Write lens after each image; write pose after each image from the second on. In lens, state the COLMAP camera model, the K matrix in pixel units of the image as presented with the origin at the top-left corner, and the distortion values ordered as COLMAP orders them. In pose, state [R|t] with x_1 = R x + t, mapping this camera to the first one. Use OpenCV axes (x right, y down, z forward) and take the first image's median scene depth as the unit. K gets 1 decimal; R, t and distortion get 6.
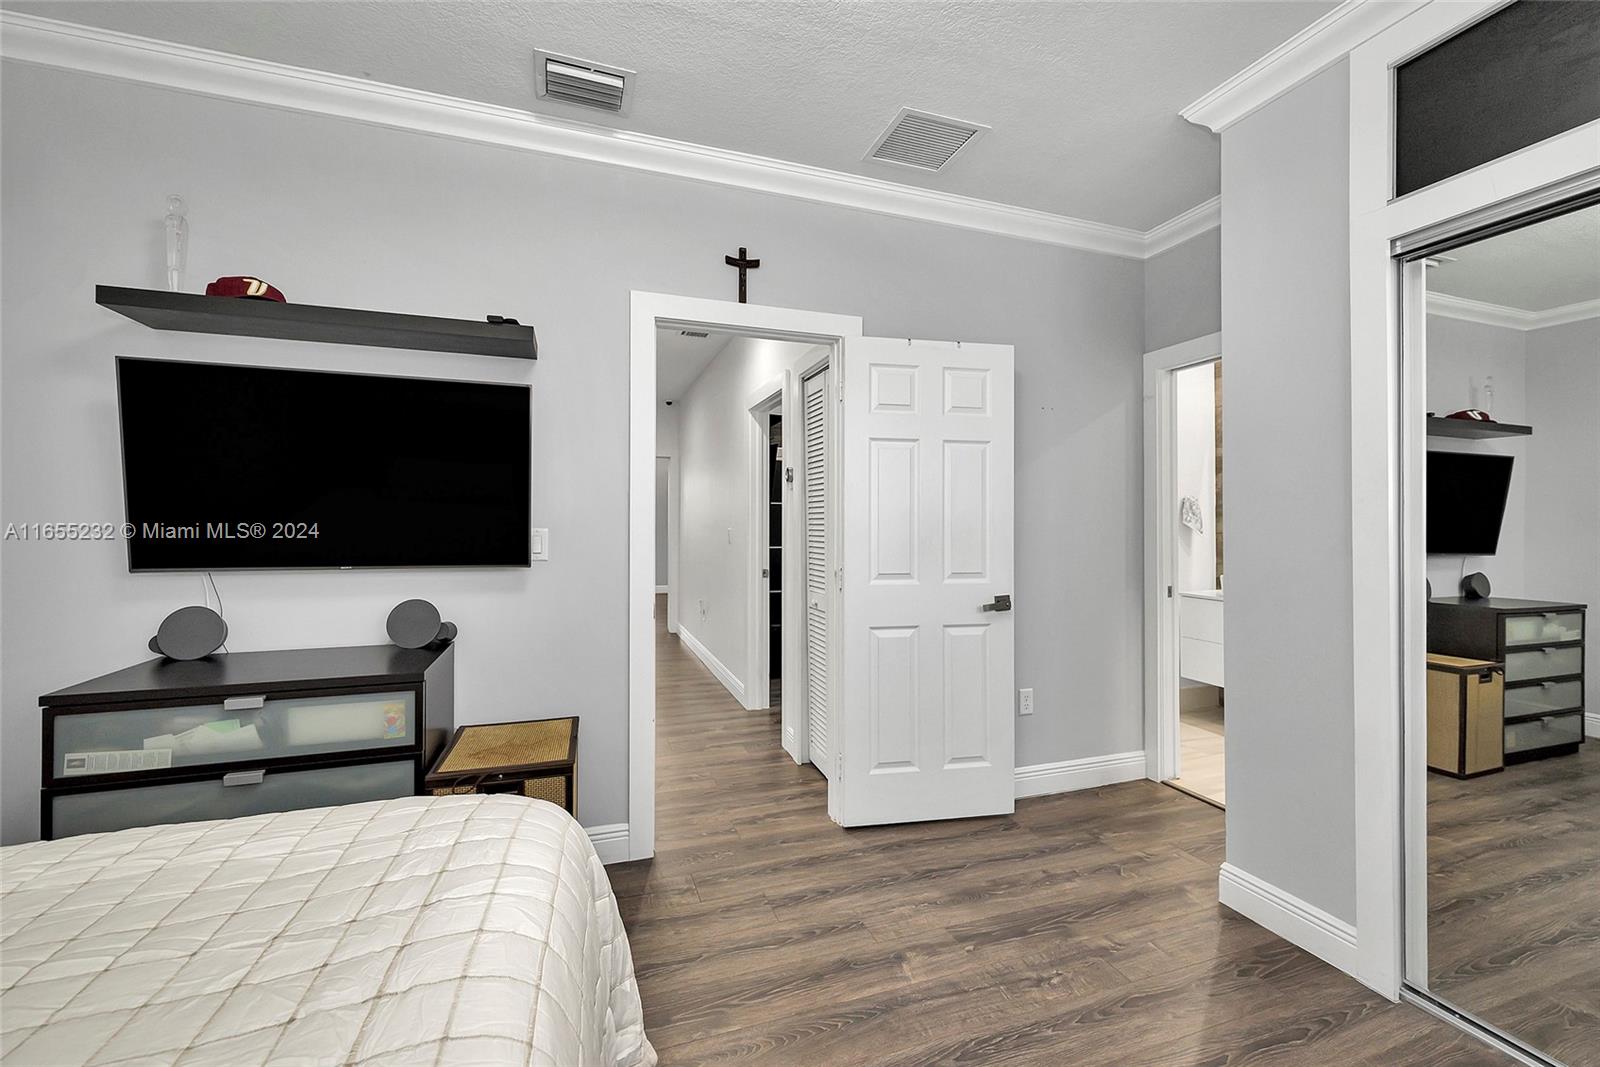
lens RADIAL K [[657.5, 0, 801.6], [0, 657.5, 517.6], [0, 0, 1]] dist [0.000776, -0.000323]
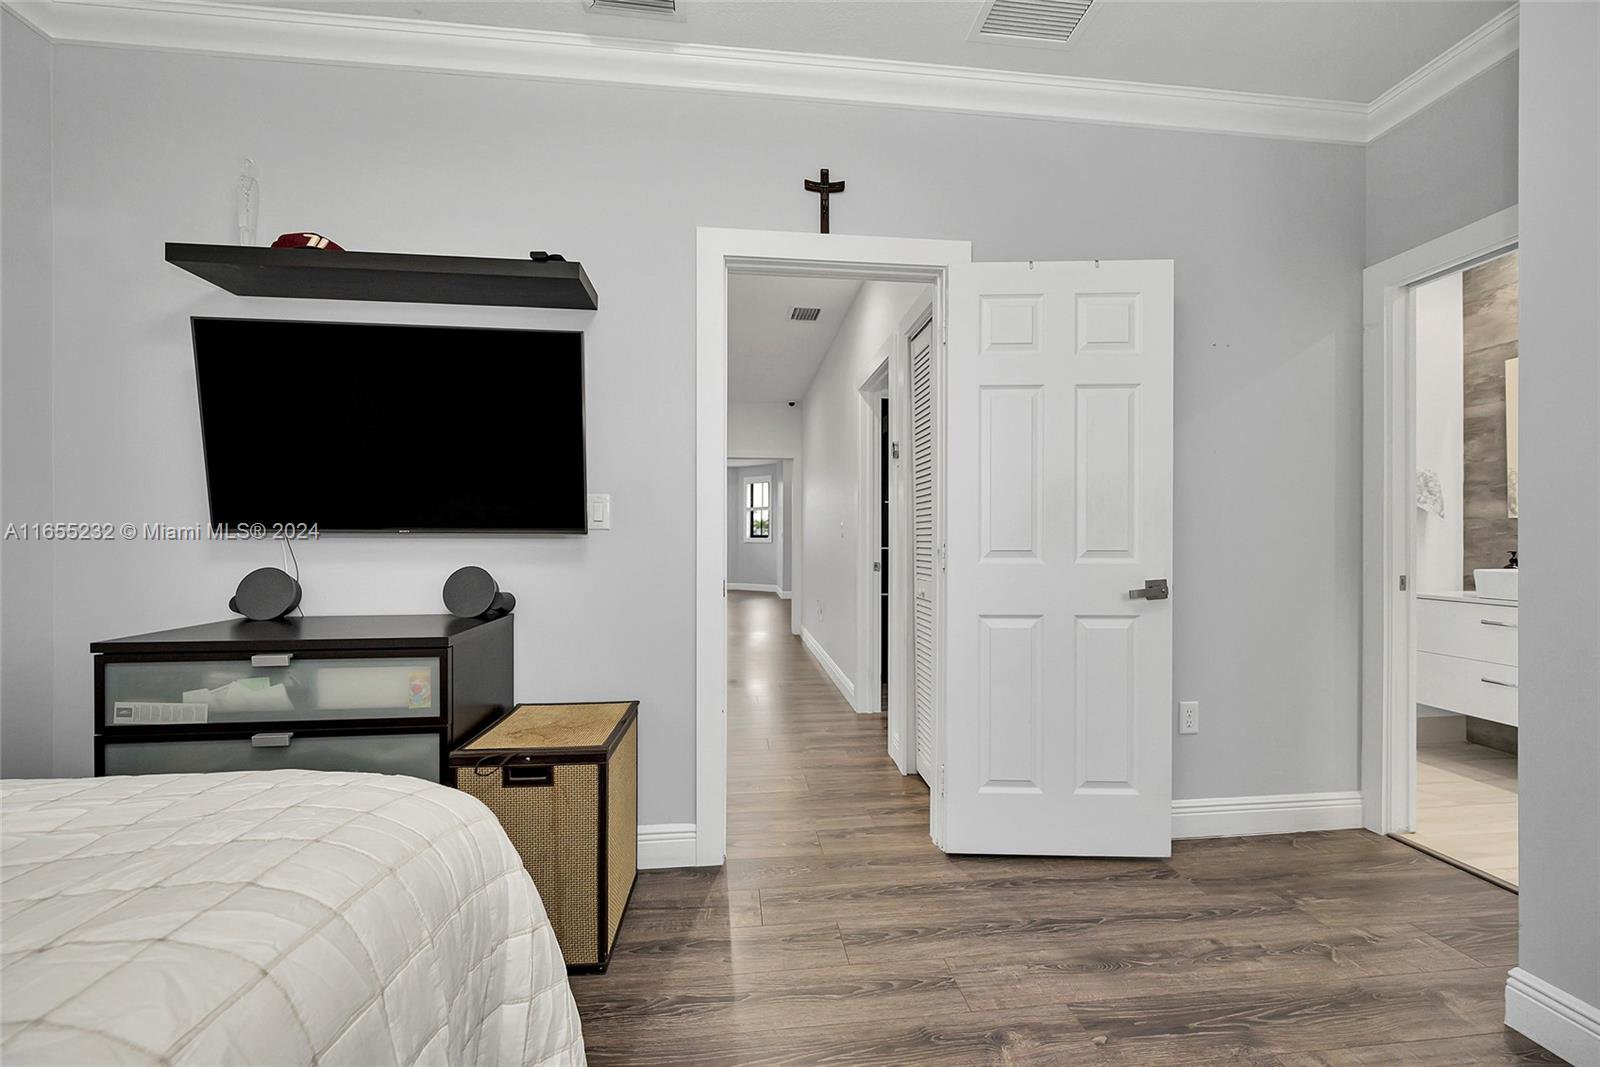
lens RADIAL K [[642.2, 0, 798.0], [0, 642.2, 540.9], [0, 0, 1]] dist [-0.003126, -0.000273]
pose [[0.975802, -0.000333, -0.218656, 0.063987], [0.003421, 0.999900, 0.013746, 0.068111], [0.218630, -0.014161, 0.975705, 0.183709]]
